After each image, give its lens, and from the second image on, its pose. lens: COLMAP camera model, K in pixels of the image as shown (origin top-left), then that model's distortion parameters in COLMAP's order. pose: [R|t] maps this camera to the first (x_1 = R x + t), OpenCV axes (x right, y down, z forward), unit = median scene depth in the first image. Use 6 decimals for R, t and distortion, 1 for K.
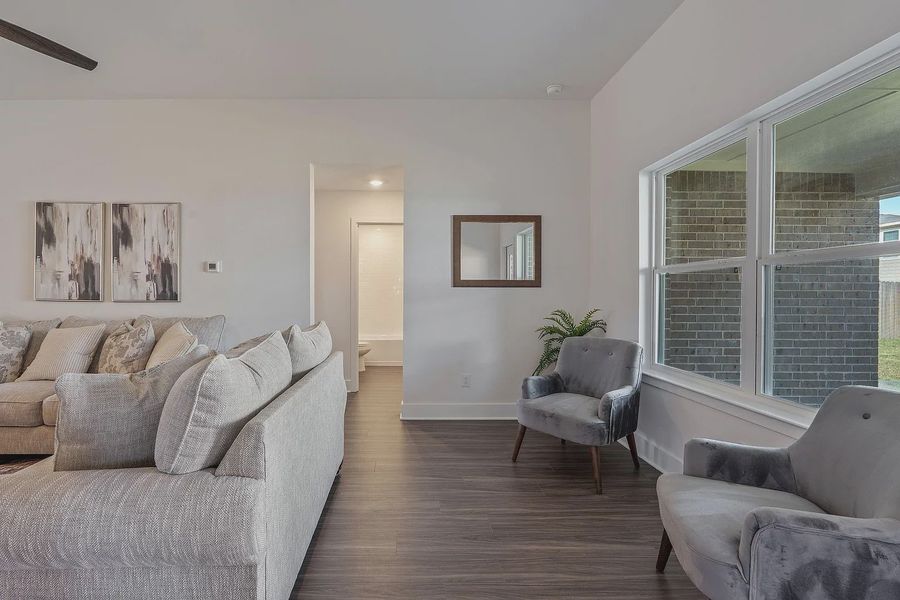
lens RADIAL K [[420.4, 0, 432.6], [0, 420.4, 298.8], [0, 0, 1]] dist [-0.011941, 0.001224]
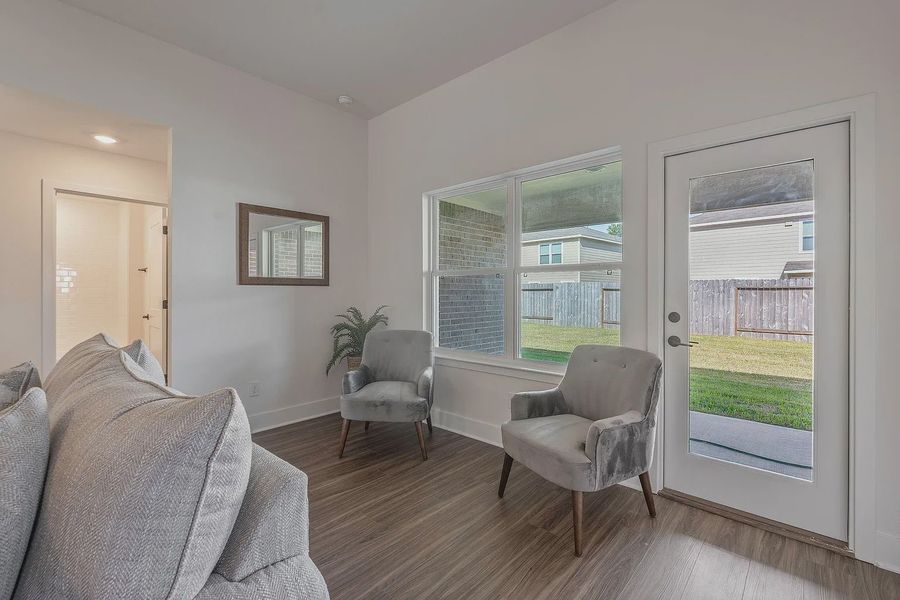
lens RADIAL K [[397.9, 0, 442.5], [0, 397.9, 293.0], [0, 0, 1]] dist [-0.007413, -0.000253]
pose [[0.679962, -0.002119, 0.733245, -0.273404], [0.008396, 0.999953, -0.004896, -0.003014], [-0.733200, 0.009485, 0.679947, 0.130109]]
